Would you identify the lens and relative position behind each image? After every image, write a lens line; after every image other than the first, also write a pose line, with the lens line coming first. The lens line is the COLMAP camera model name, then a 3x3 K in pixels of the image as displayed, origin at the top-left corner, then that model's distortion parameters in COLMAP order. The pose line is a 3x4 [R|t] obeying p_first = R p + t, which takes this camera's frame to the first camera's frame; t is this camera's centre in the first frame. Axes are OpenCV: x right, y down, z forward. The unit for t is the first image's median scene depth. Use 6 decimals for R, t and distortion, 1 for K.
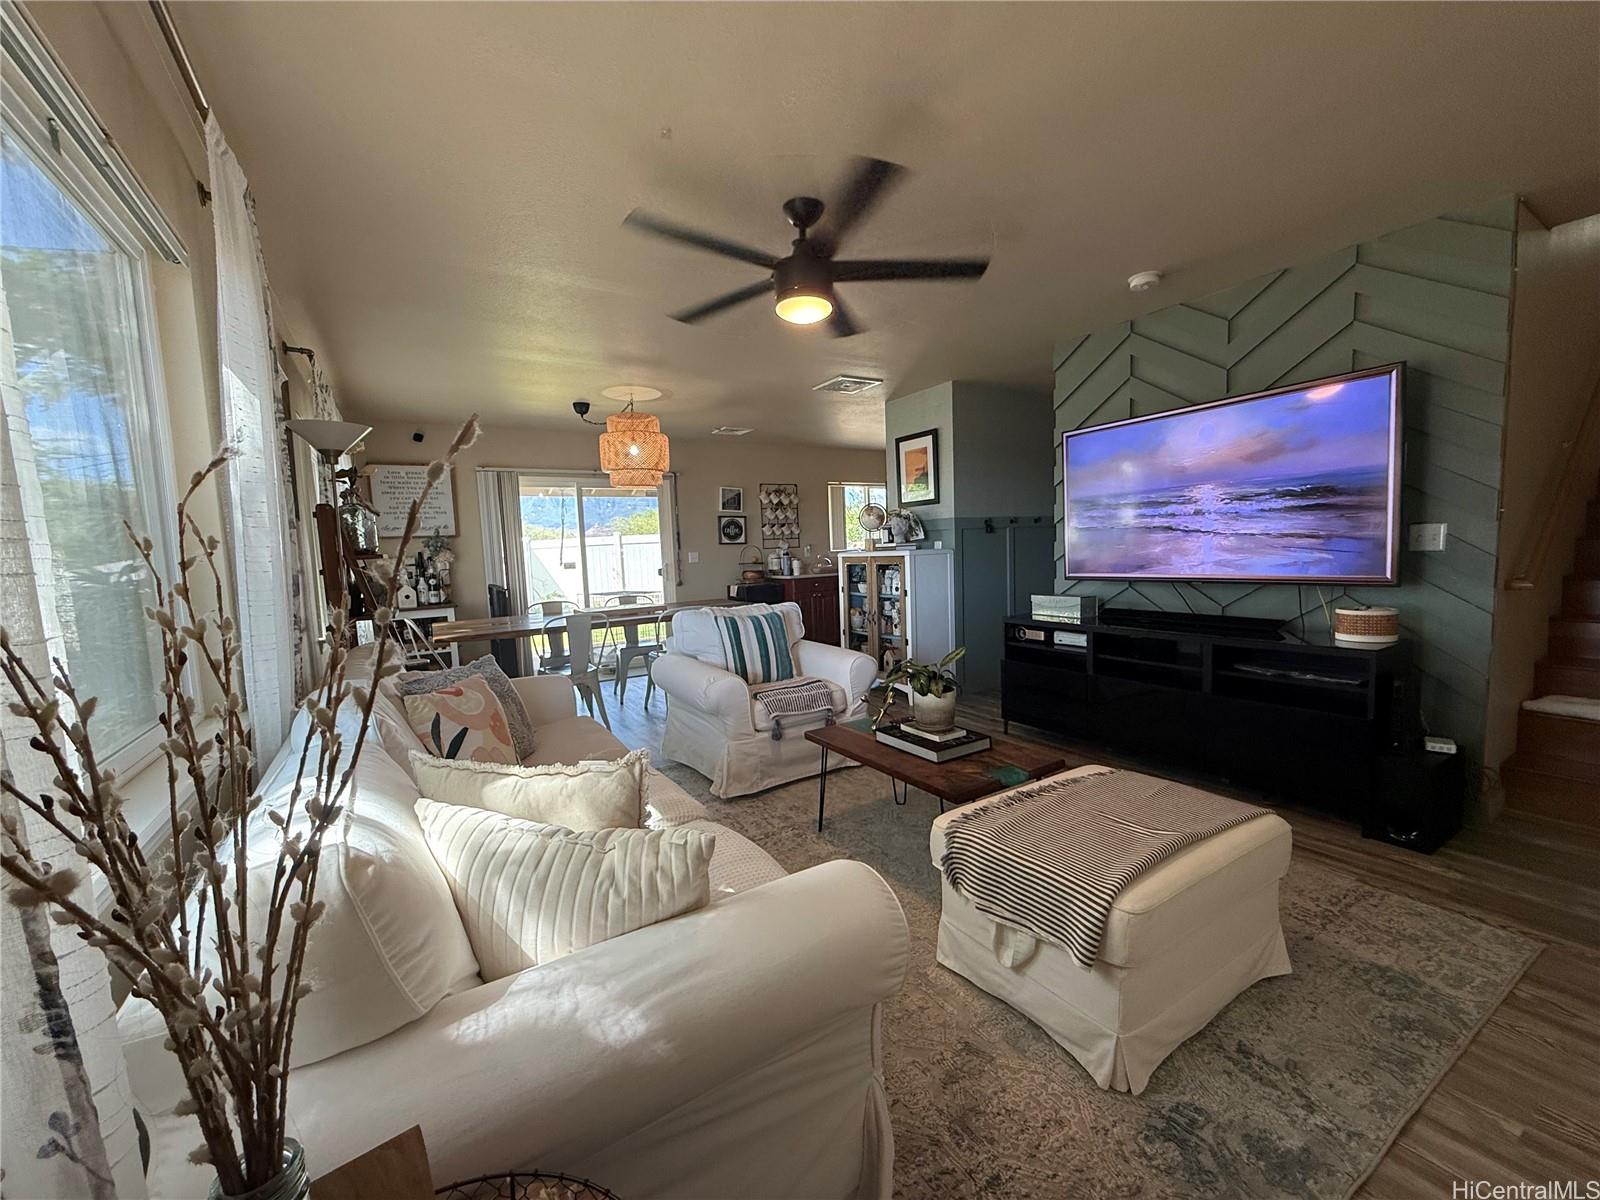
lens RADIAL K [[630.6, 0, 800.0], [0, 630.6, 597.8], [0, 0, 1]] dist [-0.000567, 0.000736]
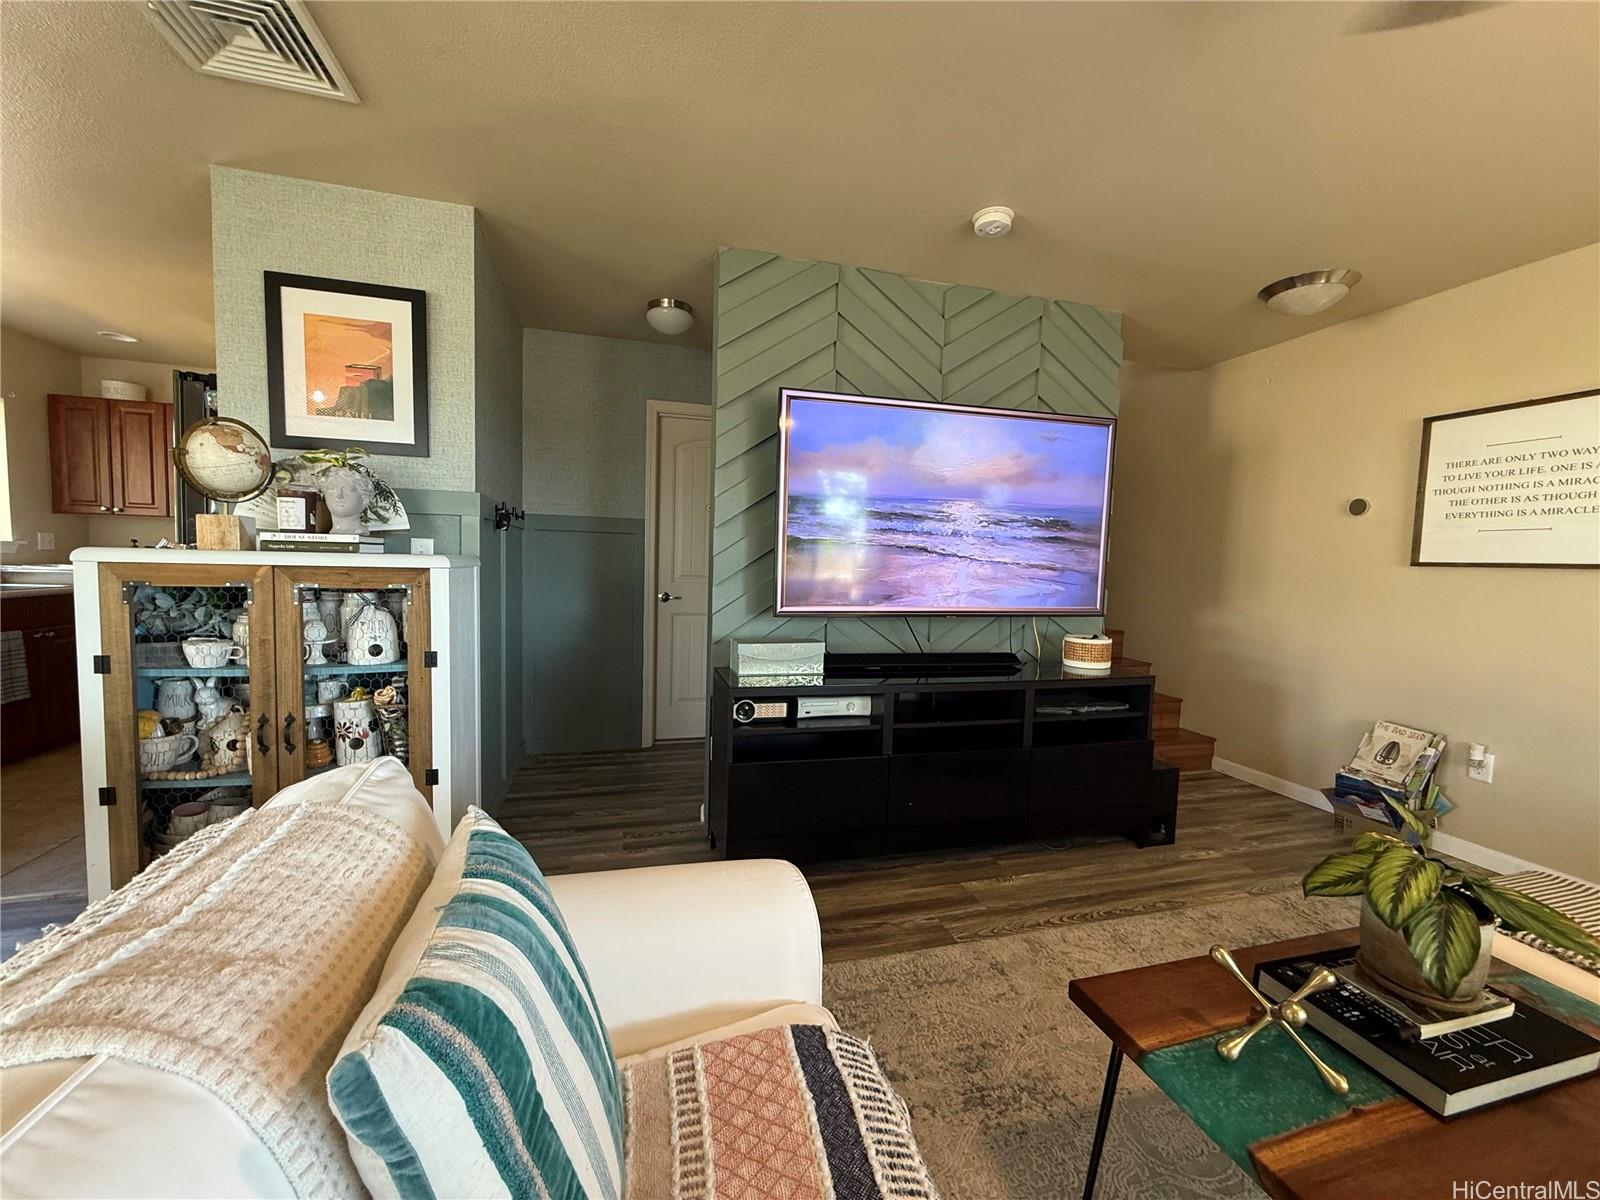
lens RADIAL K [[630.6, 0, 805.1], [0, 630.6, 604.5], [0, 0, 1]] dist [-0.000567, 0.000736]
pose [[0.279806, -0.017099, 0.959904, -0.233334], [0.038252, 0.999246, 0.006649, -0.053516], [-0.959294, 0.034858, 0.280249, 0.956236]]
